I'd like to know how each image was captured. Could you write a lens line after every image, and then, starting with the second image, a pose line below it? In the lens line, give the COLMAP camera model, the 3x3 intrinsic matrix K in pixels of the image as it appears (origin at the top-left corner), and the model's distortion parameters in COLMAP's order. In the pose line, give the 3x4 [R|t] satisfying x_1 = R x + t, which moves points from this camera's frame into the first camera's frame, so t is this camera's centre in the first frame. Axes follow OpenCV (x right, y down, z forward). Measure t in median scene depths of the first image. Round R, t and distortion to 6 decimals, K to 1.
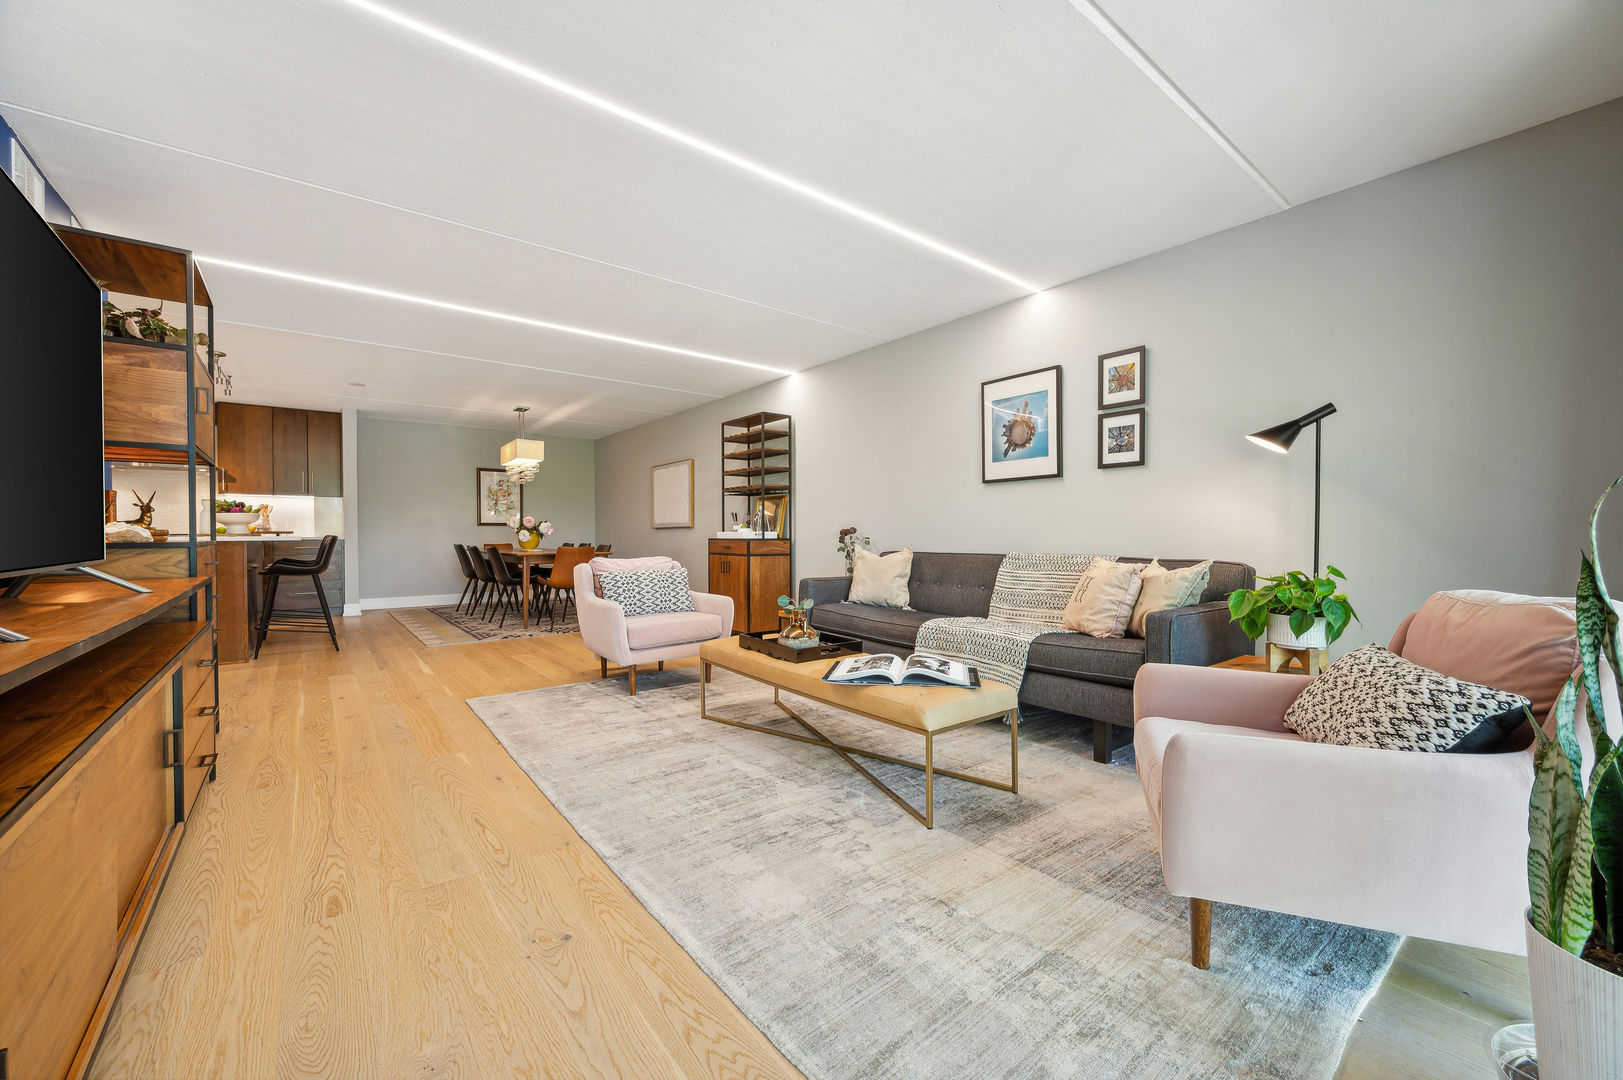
lens RADIAL K [[641.7, 0, 808.6], [0, 641.7, 536.2], [0, 0, 1]] dist [-0.003253, 0.000149]
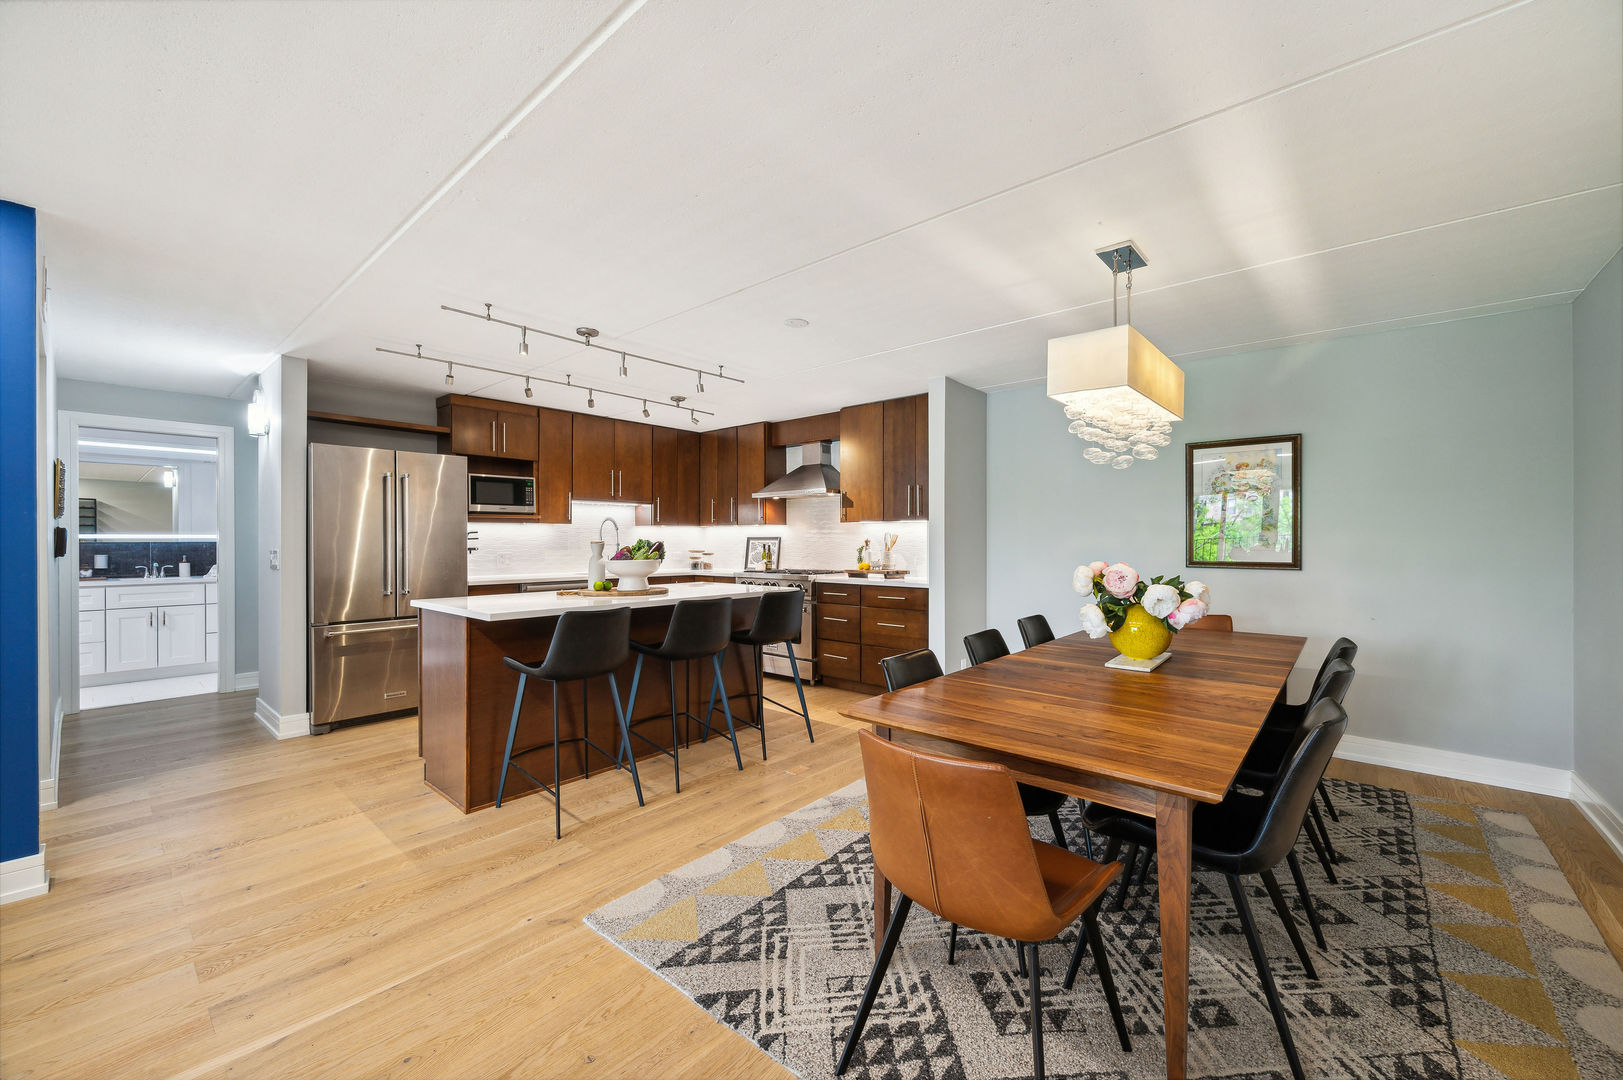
lens RADIAL K [[641.7, 0, 817.5], [0, 641.7, 539.5], [0, 0, 1]] dist [-0.003253, 0.000149]
pose [[0.190227, 0.001317, -0.981739, -0.128395], [-0.005483, 0.999985, 0.000279, -0.042612], [0.981725, 0.005330, 0.190231, 0.778064]]
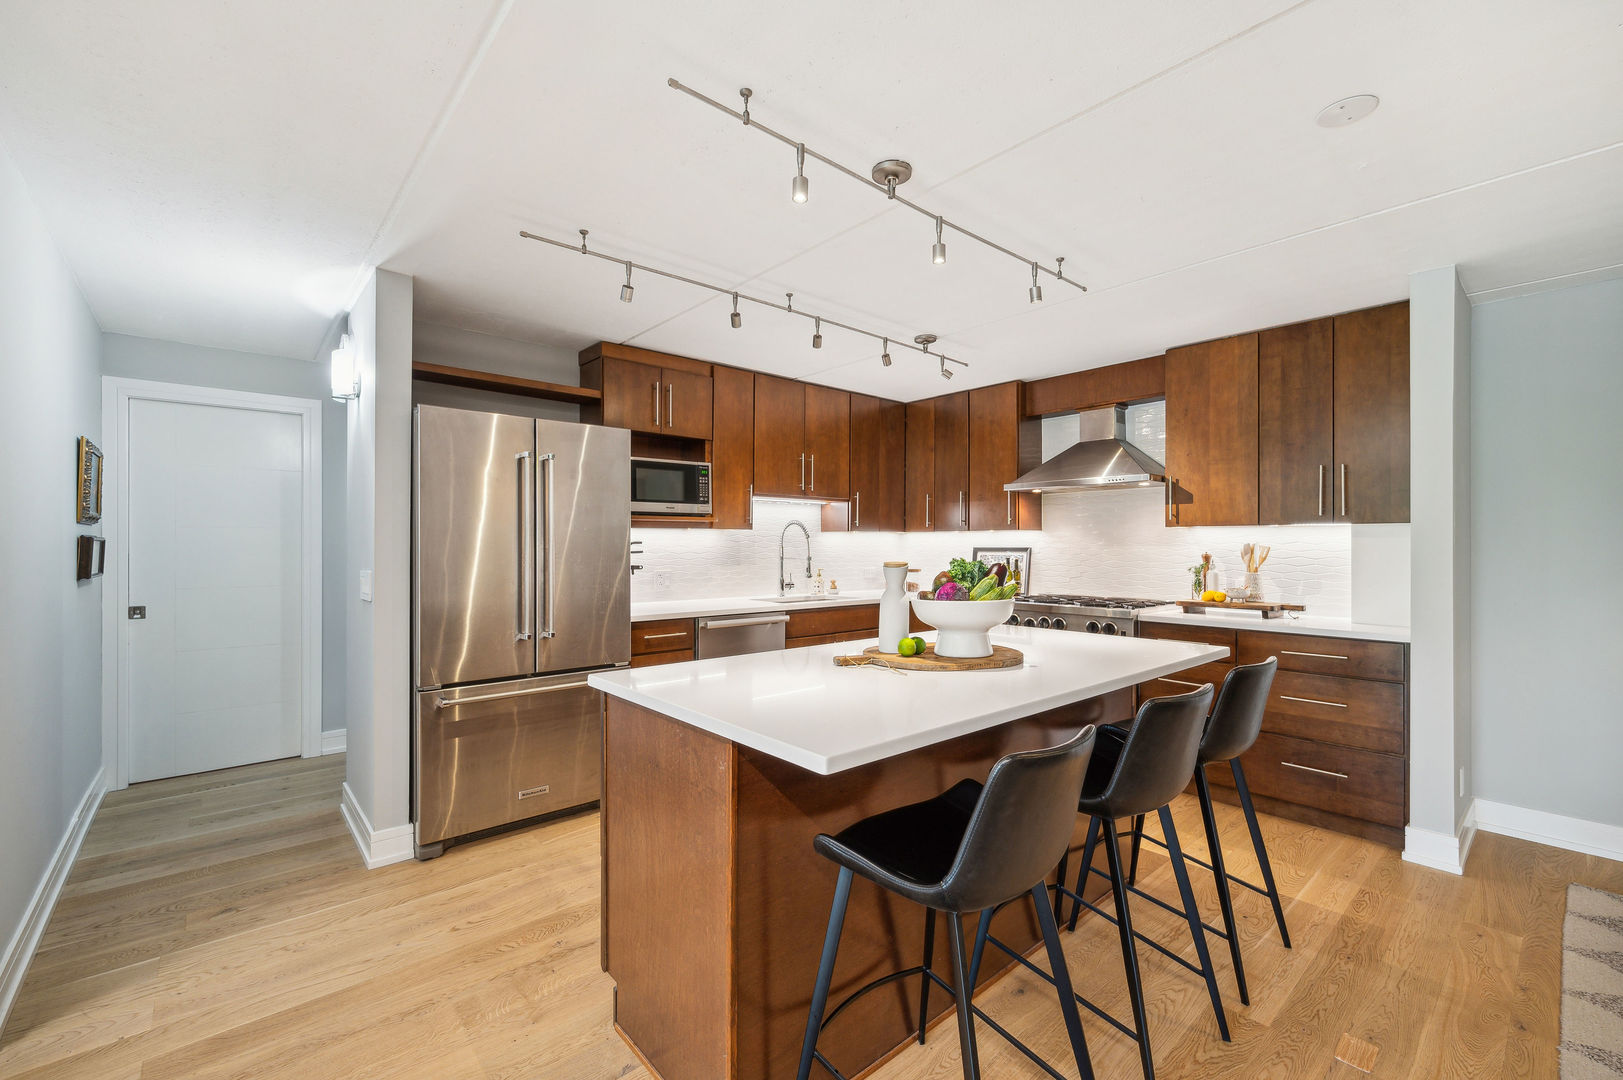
lens RADIAL K [[680.0, 0, 812.0], [0, 680.0, 541.0], [0, 0, 1]] dist [-0.006268, 0.001839]
pose [[0.055861, -0.003743, -0.998432, -0.370455], [-0.007845, 0.999960, -0.004187, -0.047930], [0.998408, 0.008067, 0.055829, 0.649807]]
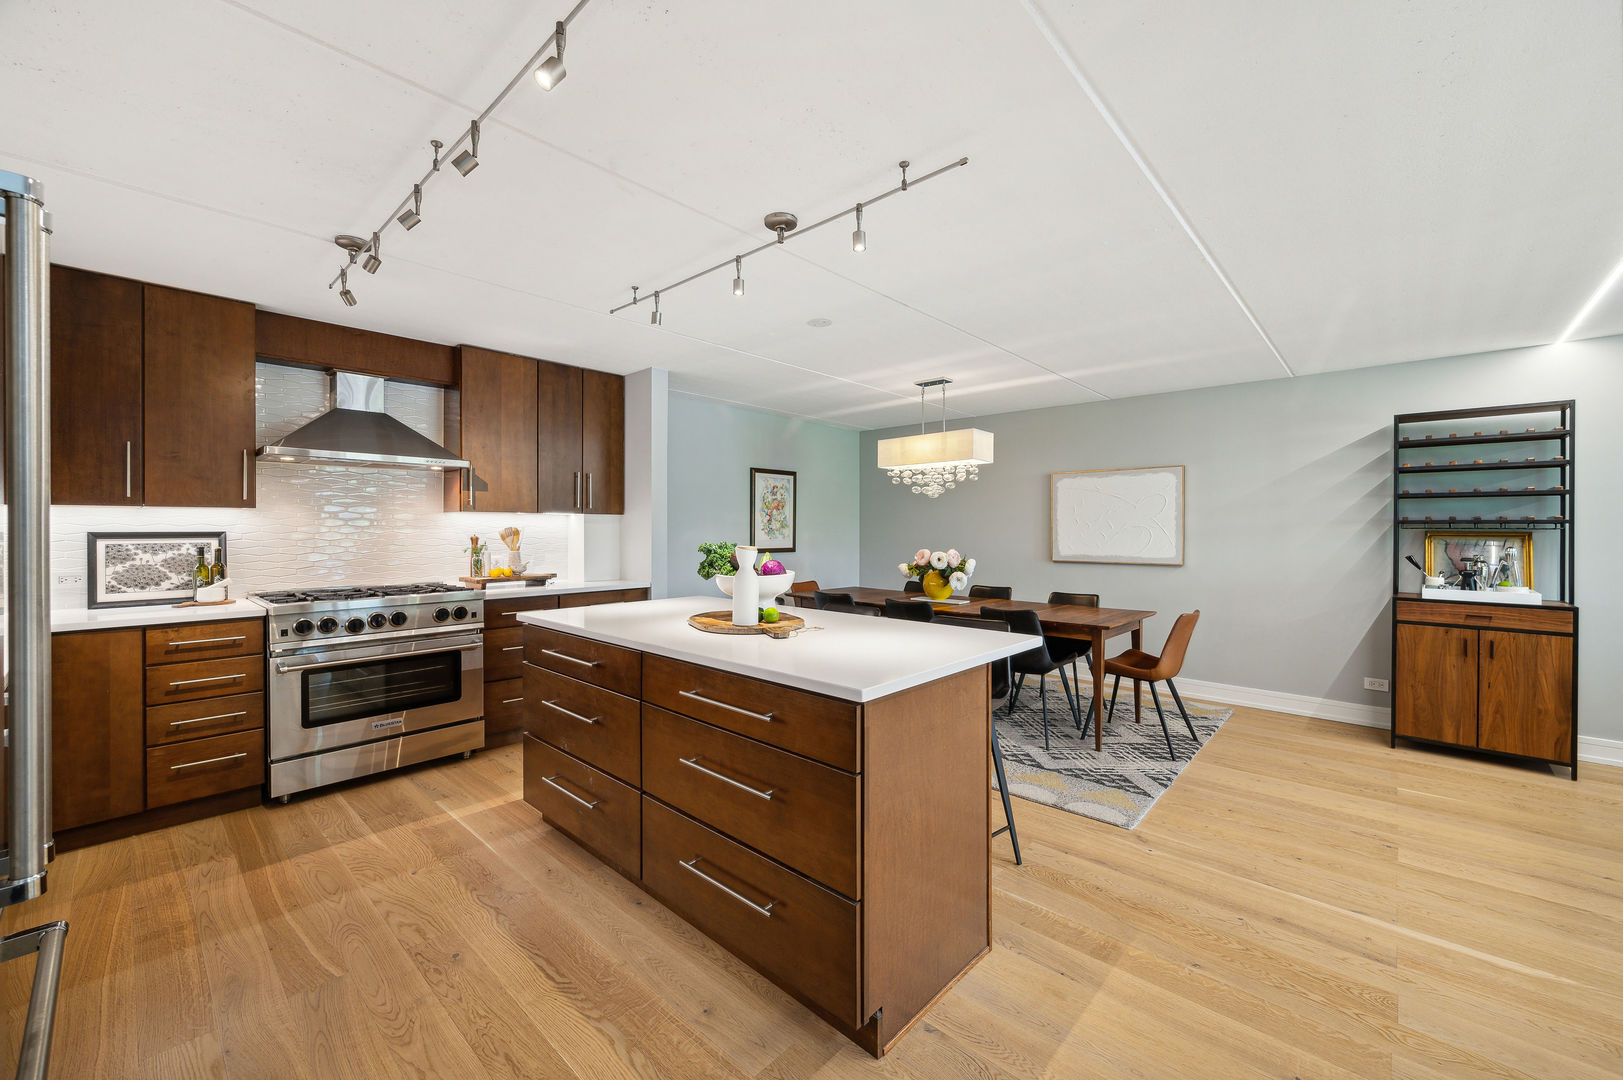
lens RADIAL K [[641.7, 0, 811.9], [0, 641.7, 532.3], [0, 0, 1]] dist [-0.003253, 0.000149]
pose [[0.987161, 0.004592, 0.159660, -0.677558], [-0.004894, 0.999987, 0.001502, -0.048260], [-0.159651, -0.002264, 0.987171, 0.385674]]
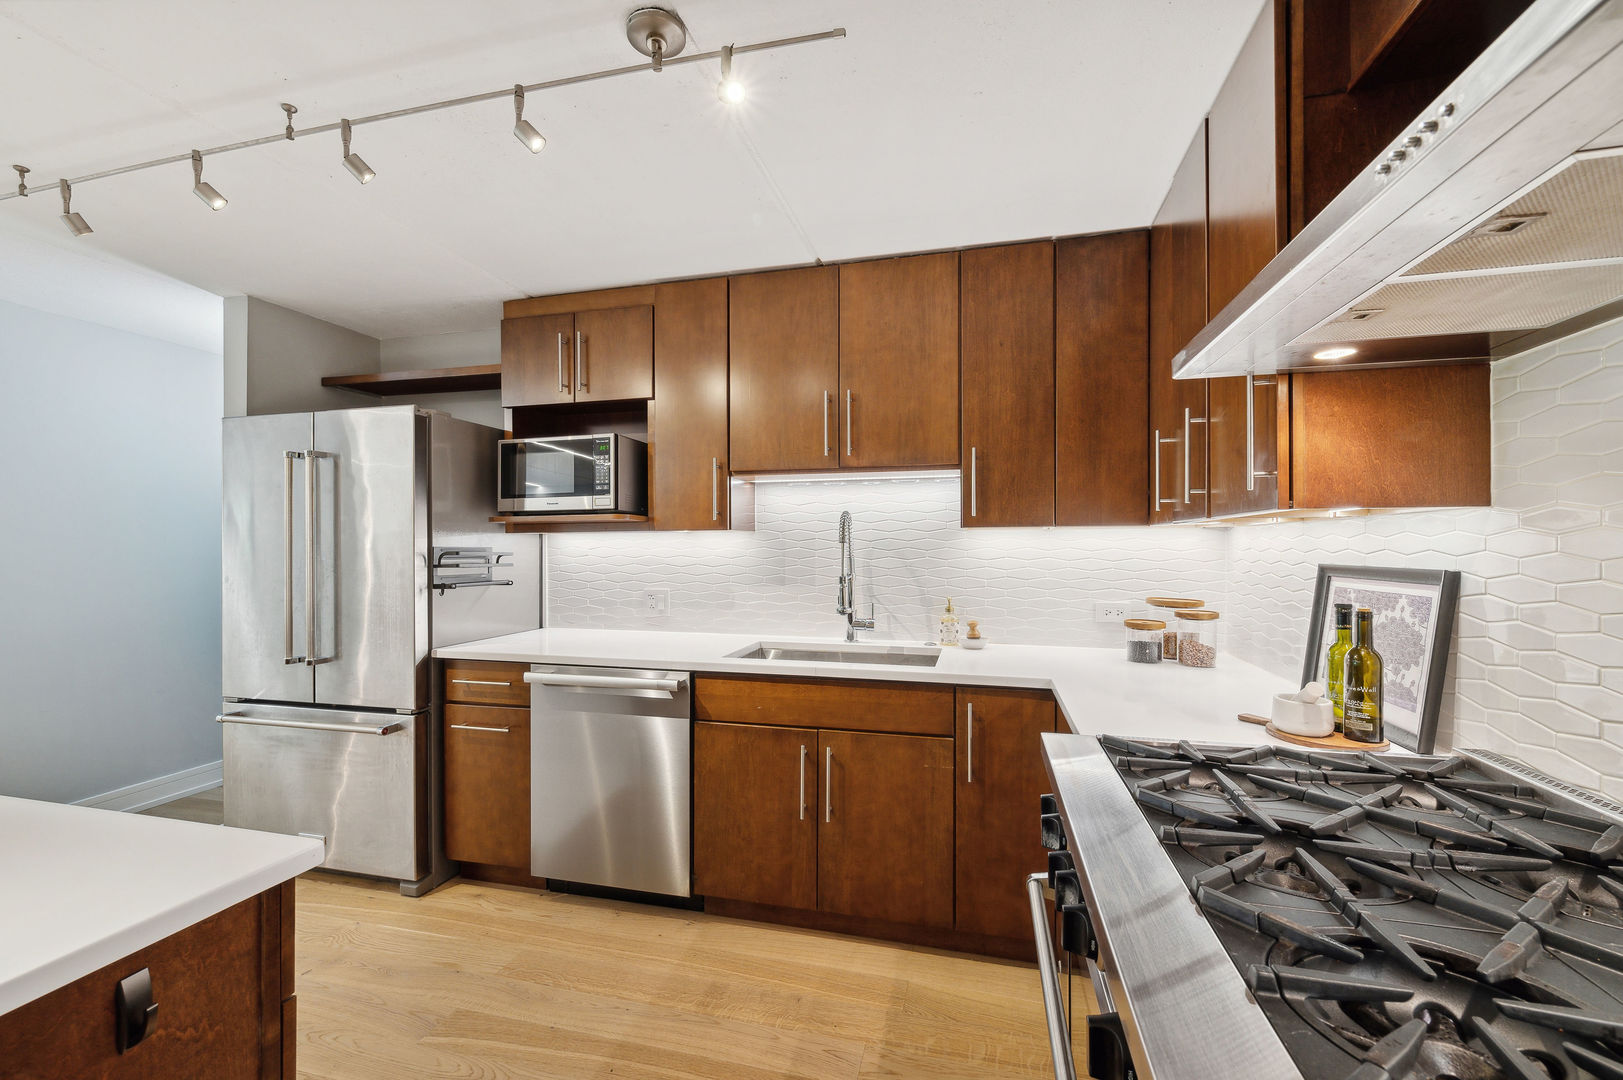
lens RADIAL K [[641.7, 0, 795.4], [0, 641.7, 530.5], [0, 0, 1]] dist [-0.003253, 0.000149]
pose [[-0.785870, -0.013877, -0.618236, -0.773689], [-0.000940, 0.999774, -0.021246, -0.052350], [0.618391, -0.016116, -0.785705, 0.920682]]
